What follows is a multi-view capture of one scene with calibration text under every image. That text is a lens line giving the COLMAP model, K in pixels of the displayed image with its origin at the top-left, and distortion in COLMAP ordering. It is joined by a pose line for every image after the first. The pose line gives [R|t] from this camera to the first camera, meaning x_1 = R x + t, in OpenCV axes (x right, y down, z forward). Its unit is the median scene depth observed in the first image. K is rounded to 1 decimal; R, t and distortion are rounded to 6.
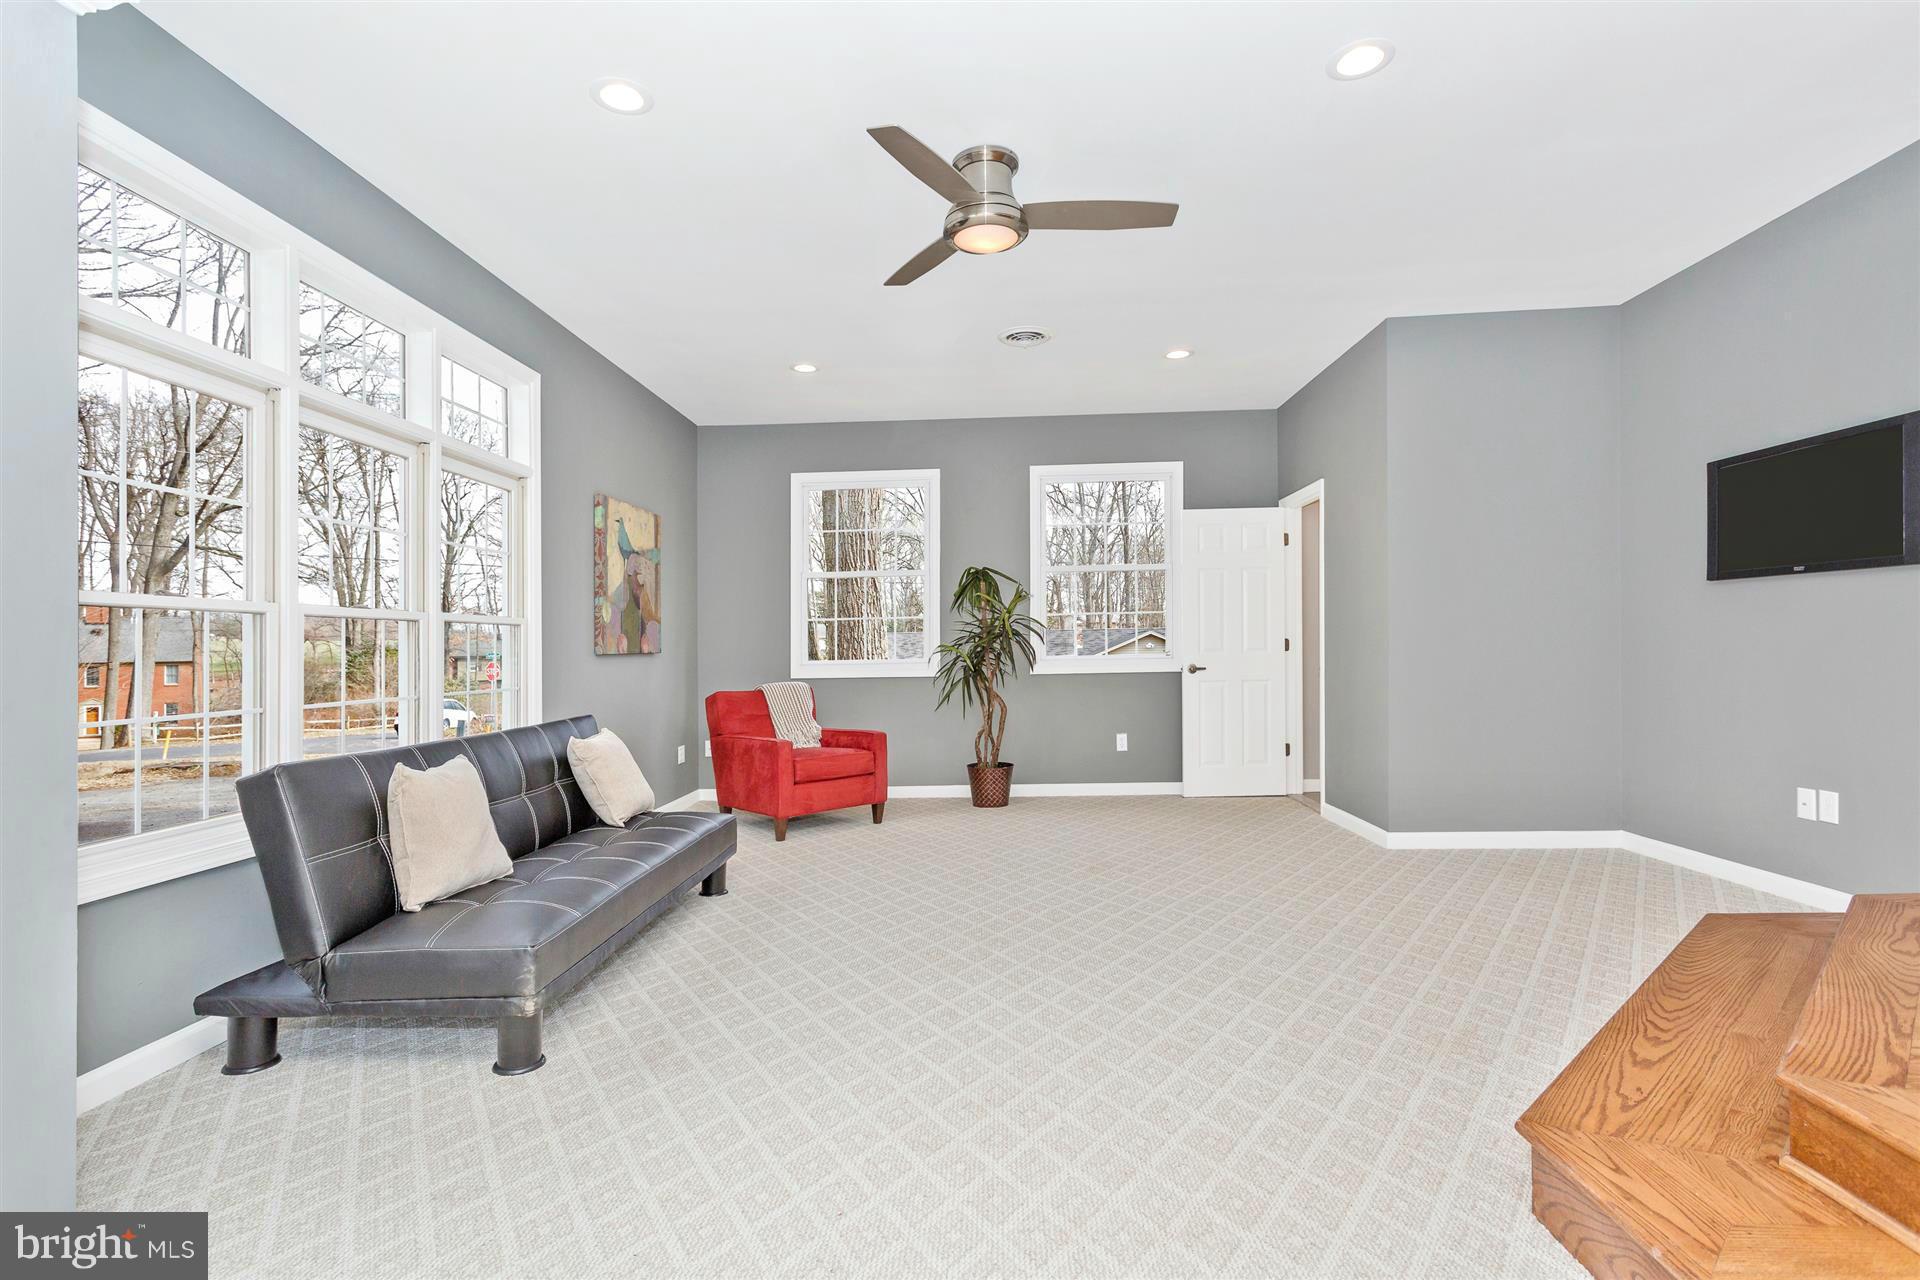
lens RADIAL K [[936.5, 0, 949.4], [0, 936.5, 643.4], [0, 0, 1]] dist [-0.009148, 0.000416]
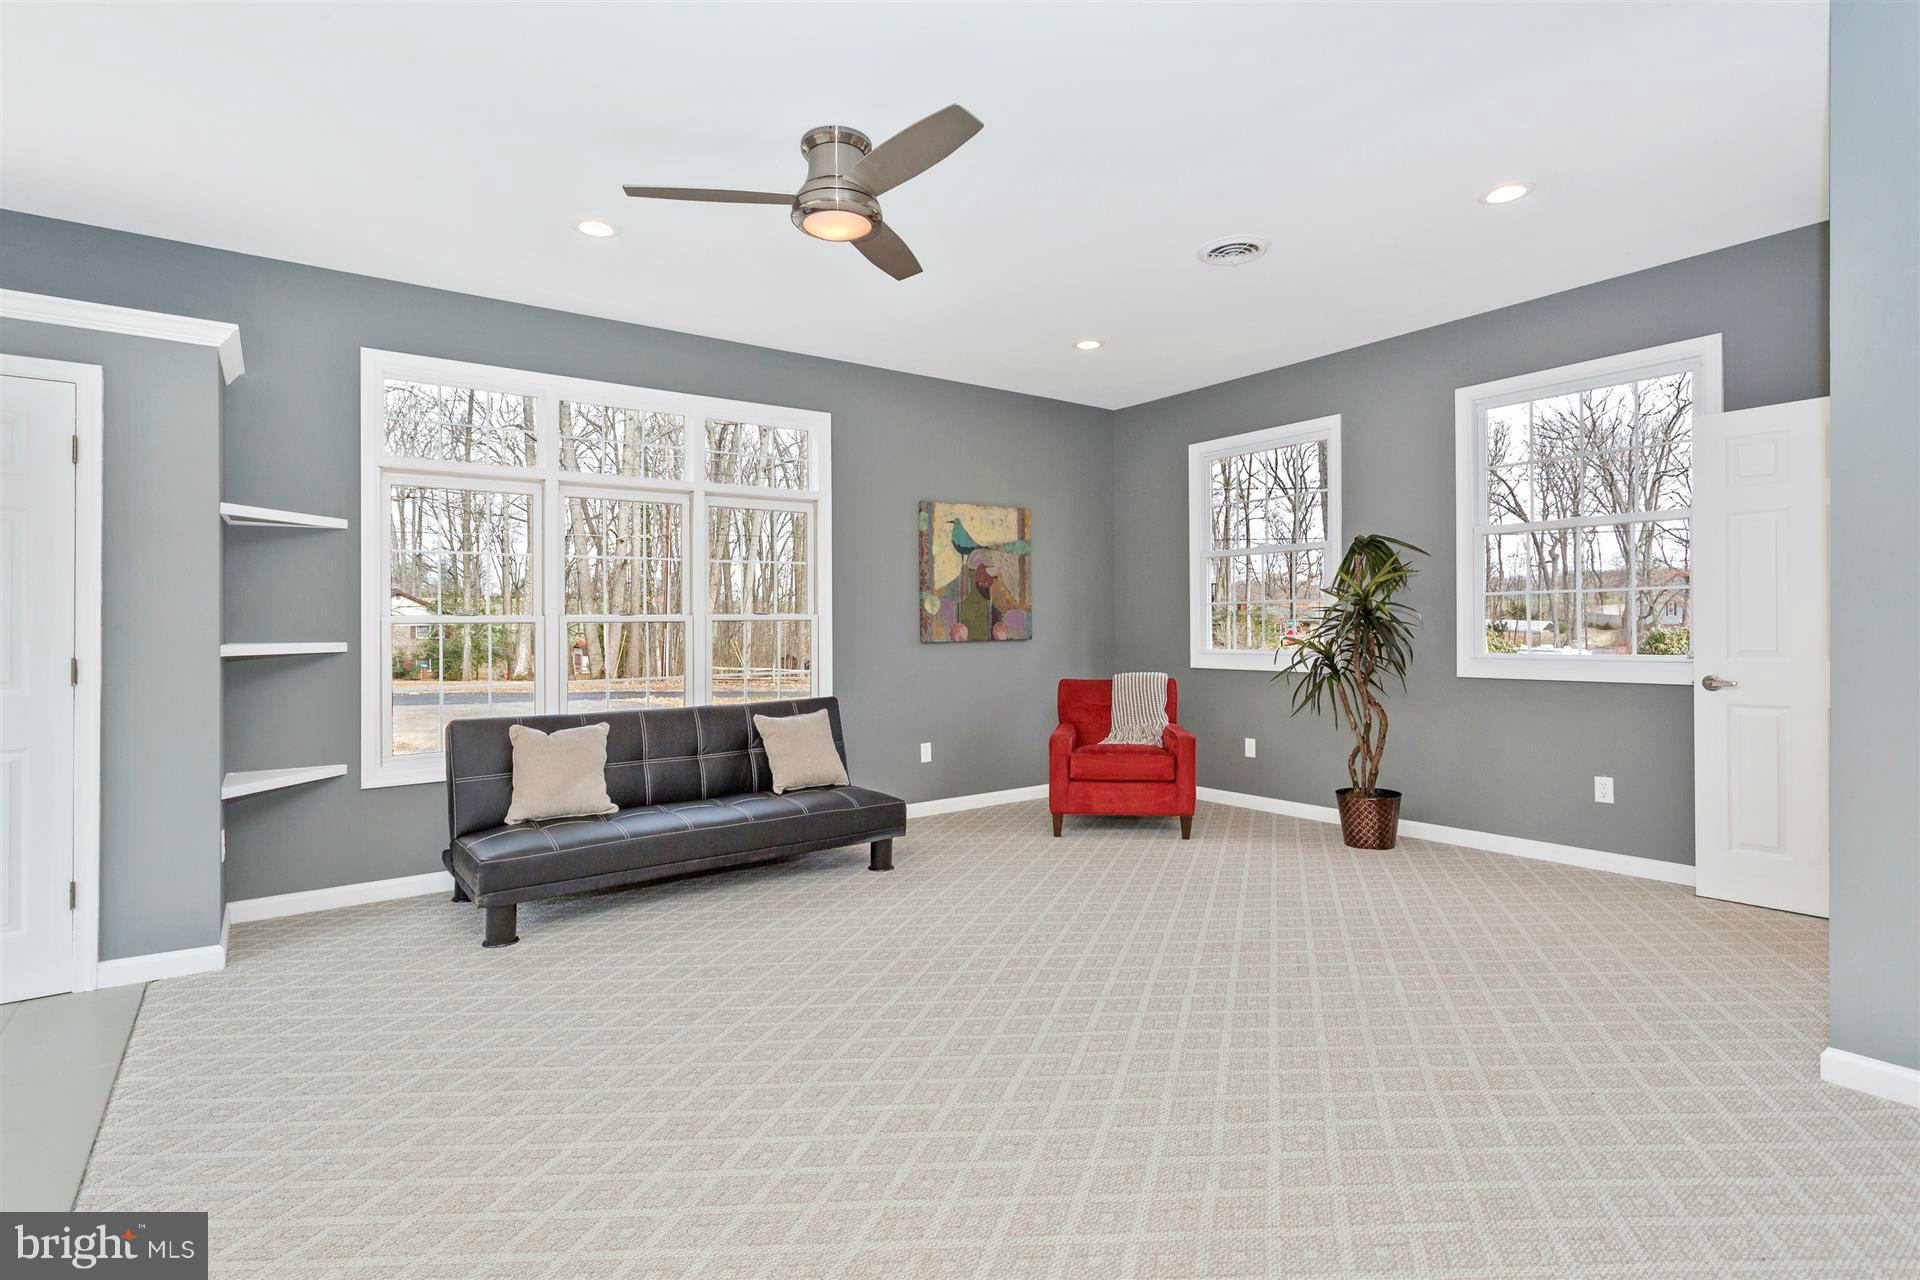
lens RADIAL K [[936.5, 0, 956.6], [0, 936.5, 630.2], [0, 0, 1]] dist [-0.009148, 0.000416]
pose [[0.623889, 0.015222, -0.781365, 0.434108], [0.008215, 0.999627, 0.026033, -0.025870], [0.781470, -0.022661, 0.623531, 0.258465]]
